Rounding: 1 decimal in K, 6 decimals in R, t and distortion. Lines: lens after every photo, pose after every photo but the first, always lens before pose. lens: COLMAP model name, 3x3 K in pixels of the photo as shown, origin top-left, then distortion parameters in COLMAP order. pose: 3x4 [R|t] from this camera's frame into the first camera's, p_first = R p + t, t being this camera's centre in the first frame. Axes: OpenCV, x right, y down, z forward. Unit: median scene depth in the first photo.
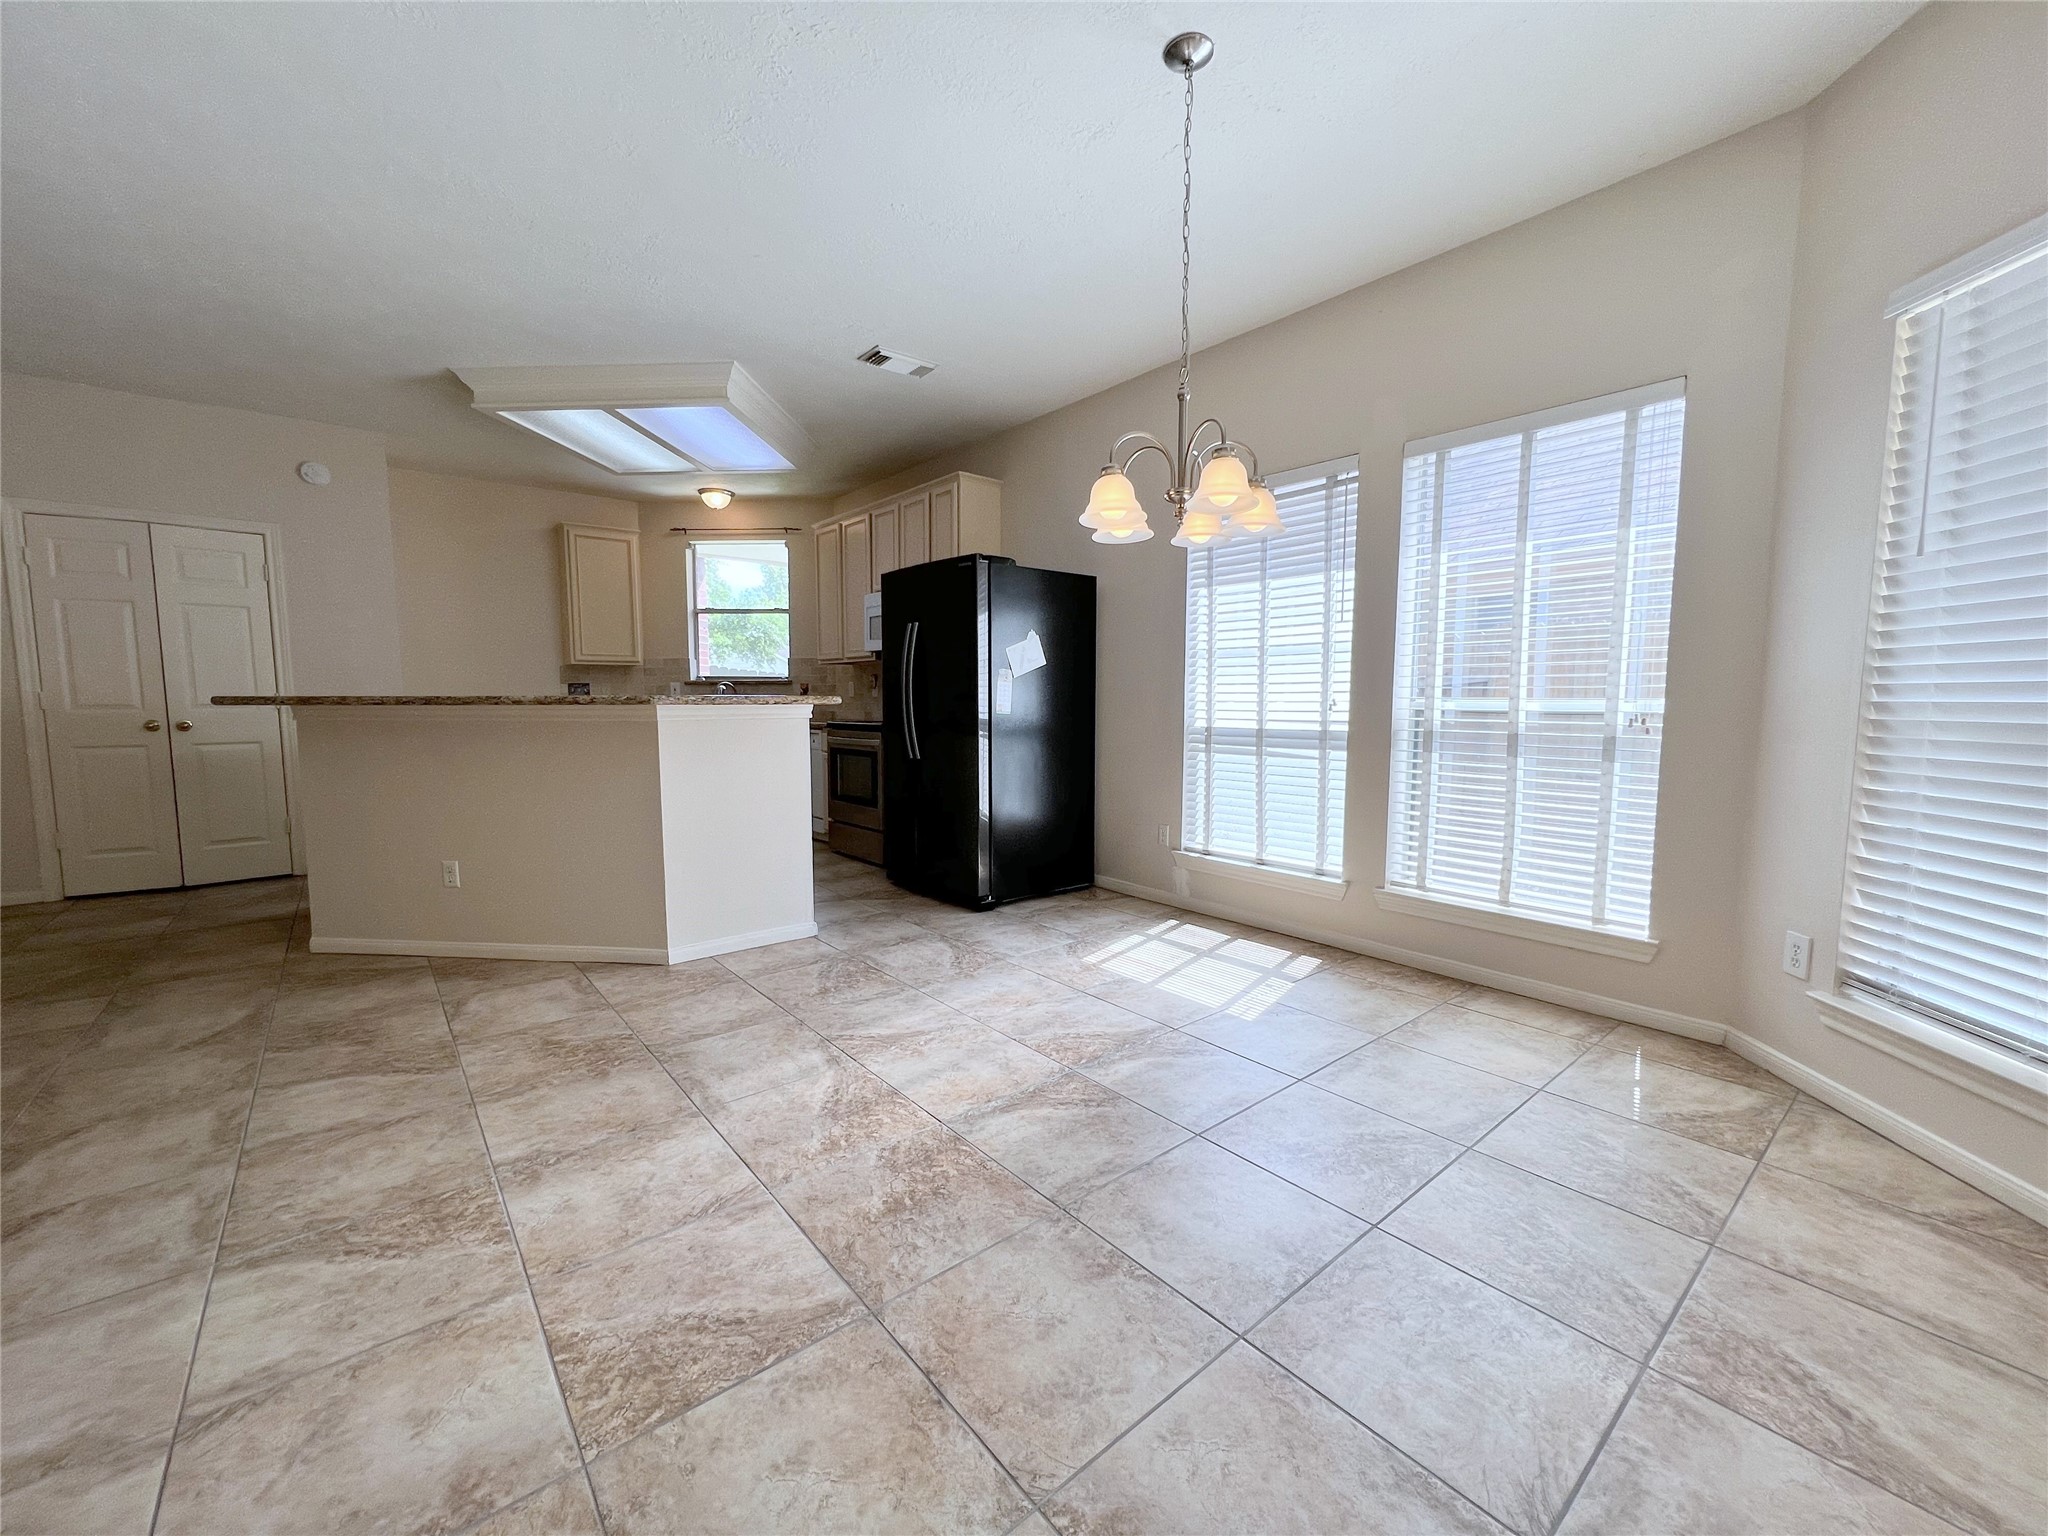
lens RADIAL K [[817.3, 0, 1027.1], [0, 817.3, 770.5], [0, 0, 1]] dist [-0.001208, 0.000363]
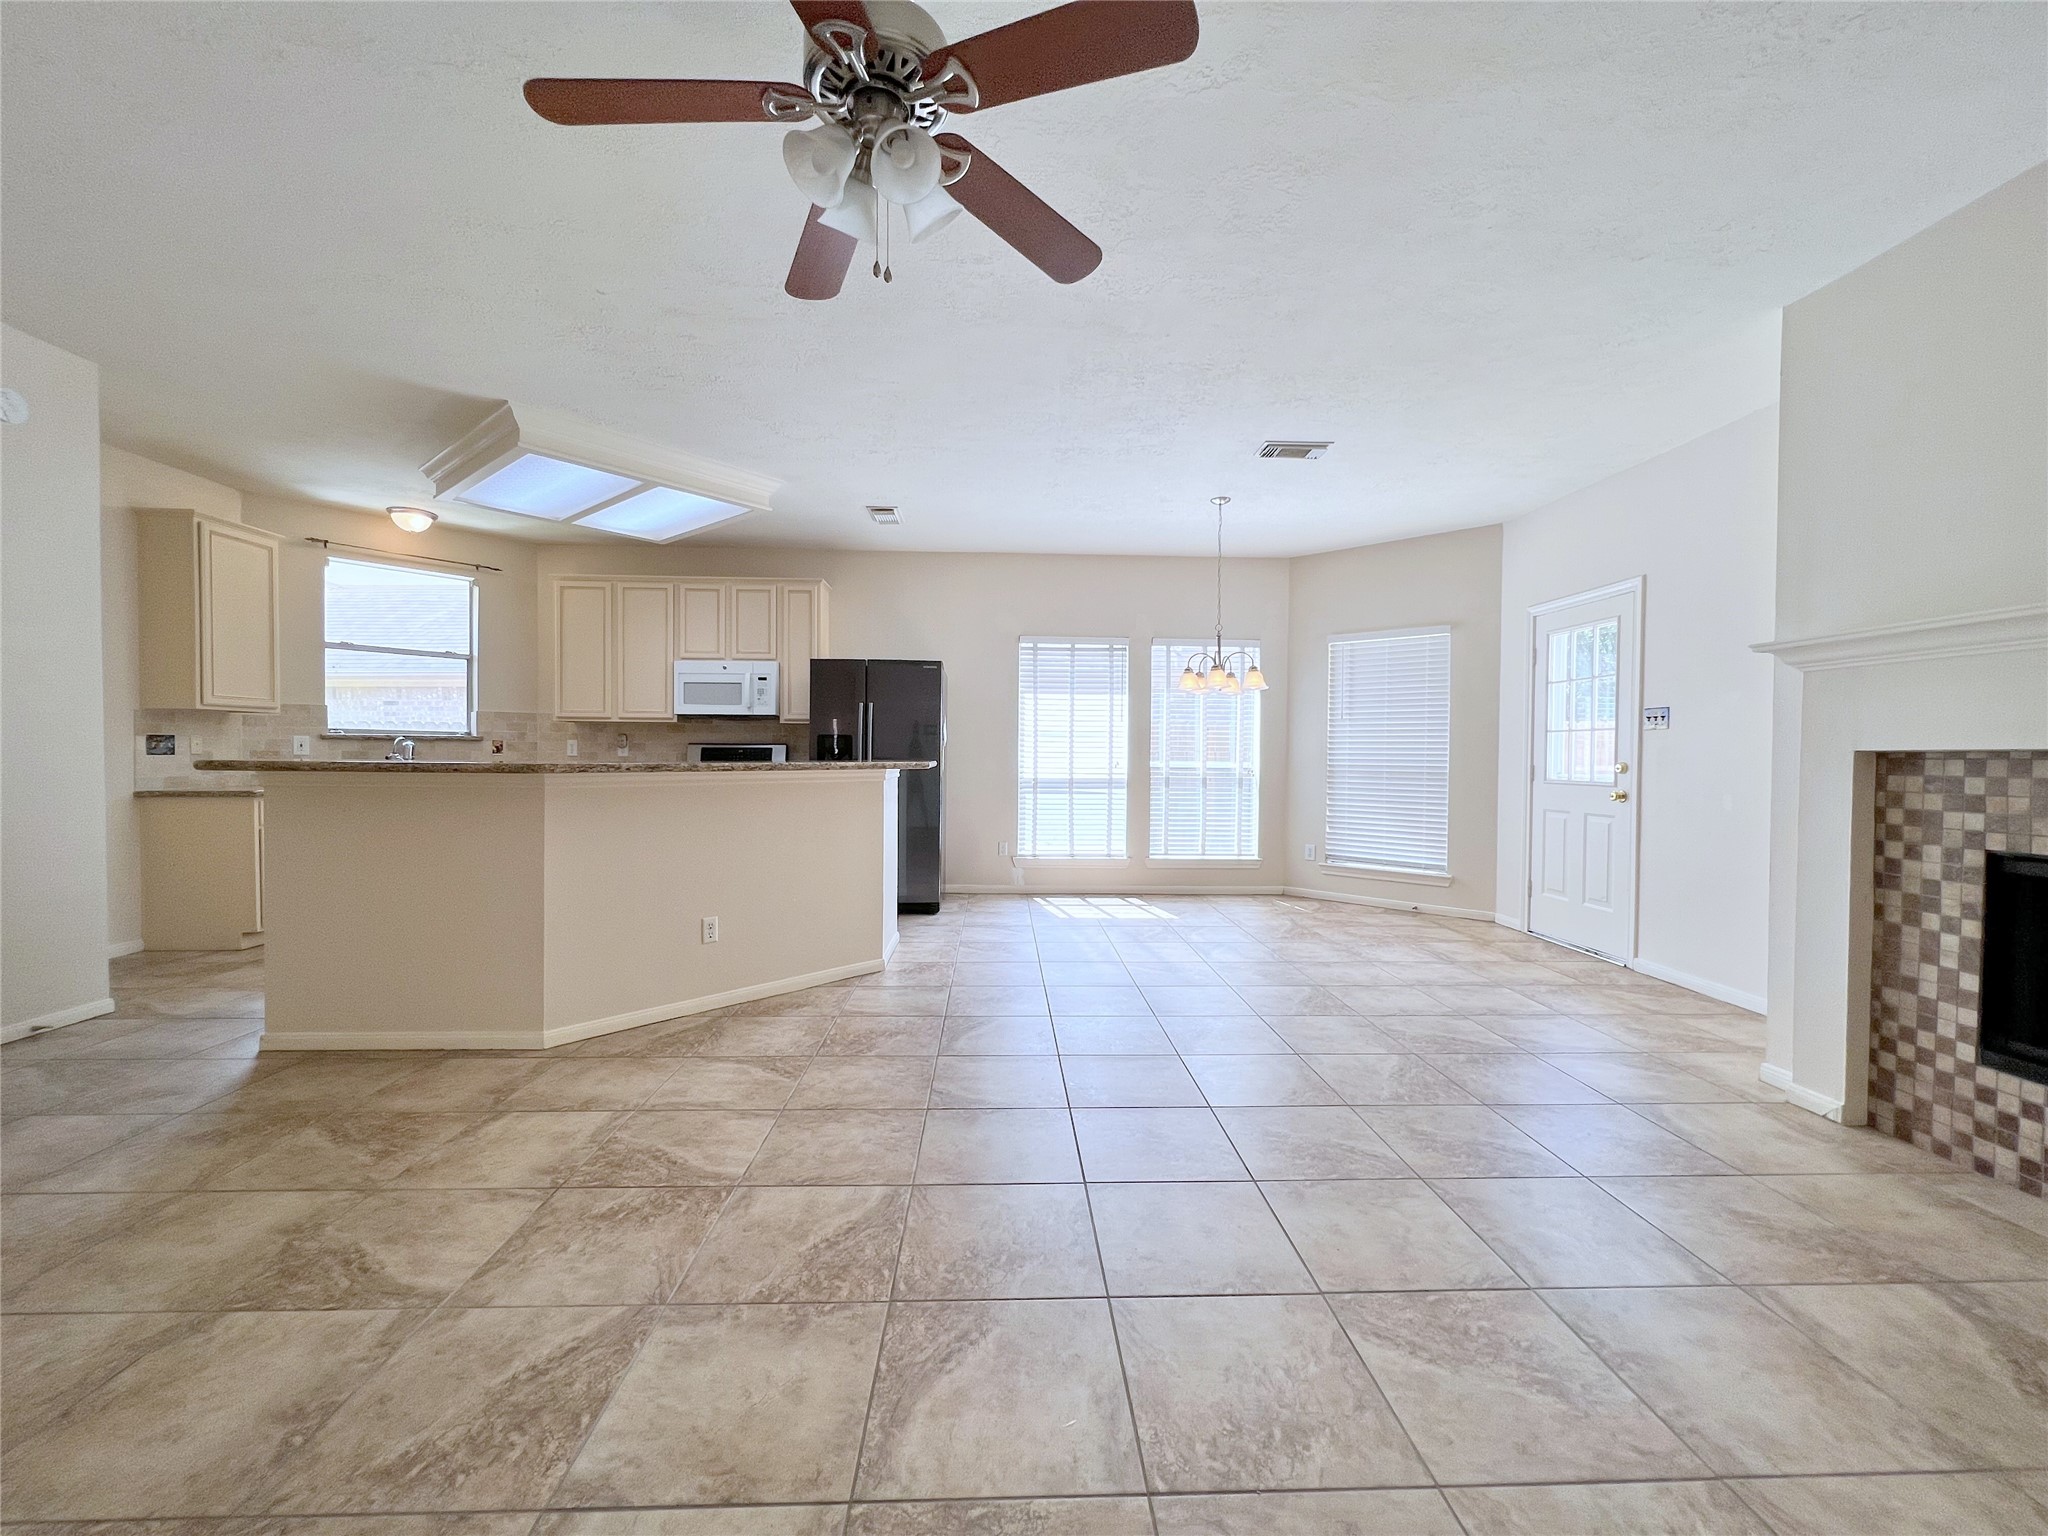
lens RADIAL K [[817.3, 0, 1027.1], [0, 817.3, 770.5], [0, 0, 1]] dist [-0.001208, 0.000363]
pose [[0.608615, -0.011654, 0.793380, -1.234945], [0.062400, 0.997498, -0.033216, -0.017292], [-0.791009, 0.069723, 0.607819, 0.018782]]
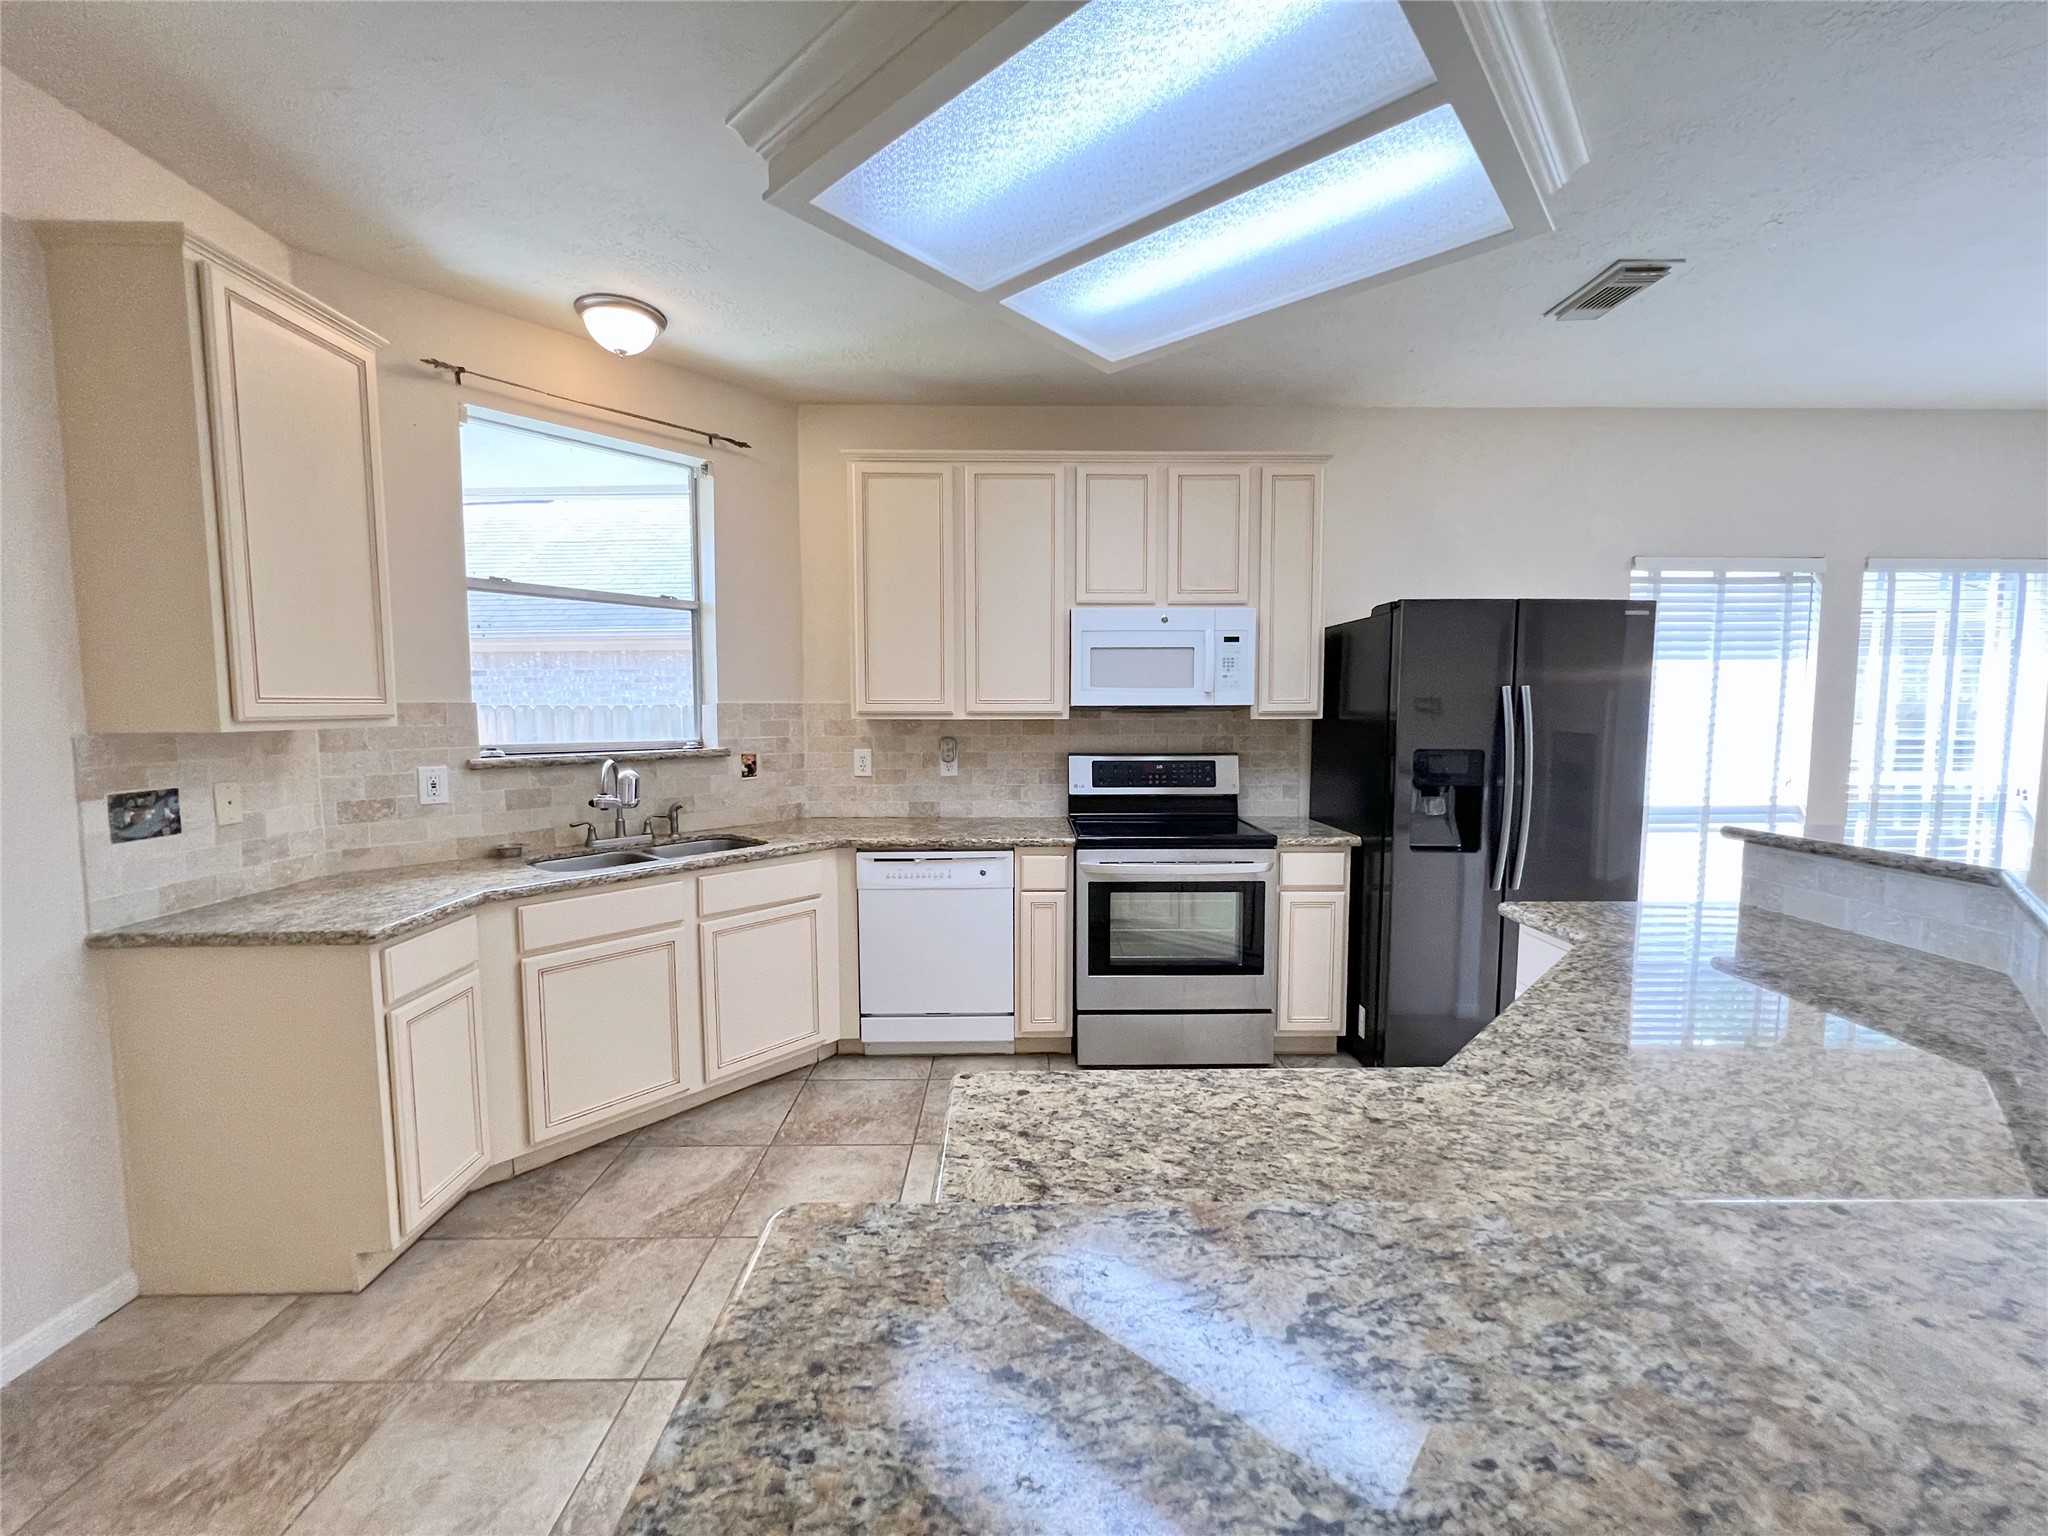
lens RADIAL K [[817.3, 0, 1027.1], [0, 817.3, 770.5], [0, 0, 1]] dist [-0.001208, 0.000363]
pose [[0.629813, -0.060799, 0.774364, -1.093184], [0.070246, 0.997305, 0.021170, -0.187662], [-0.773564, 0.041063, 0.632386, 1.084479]]
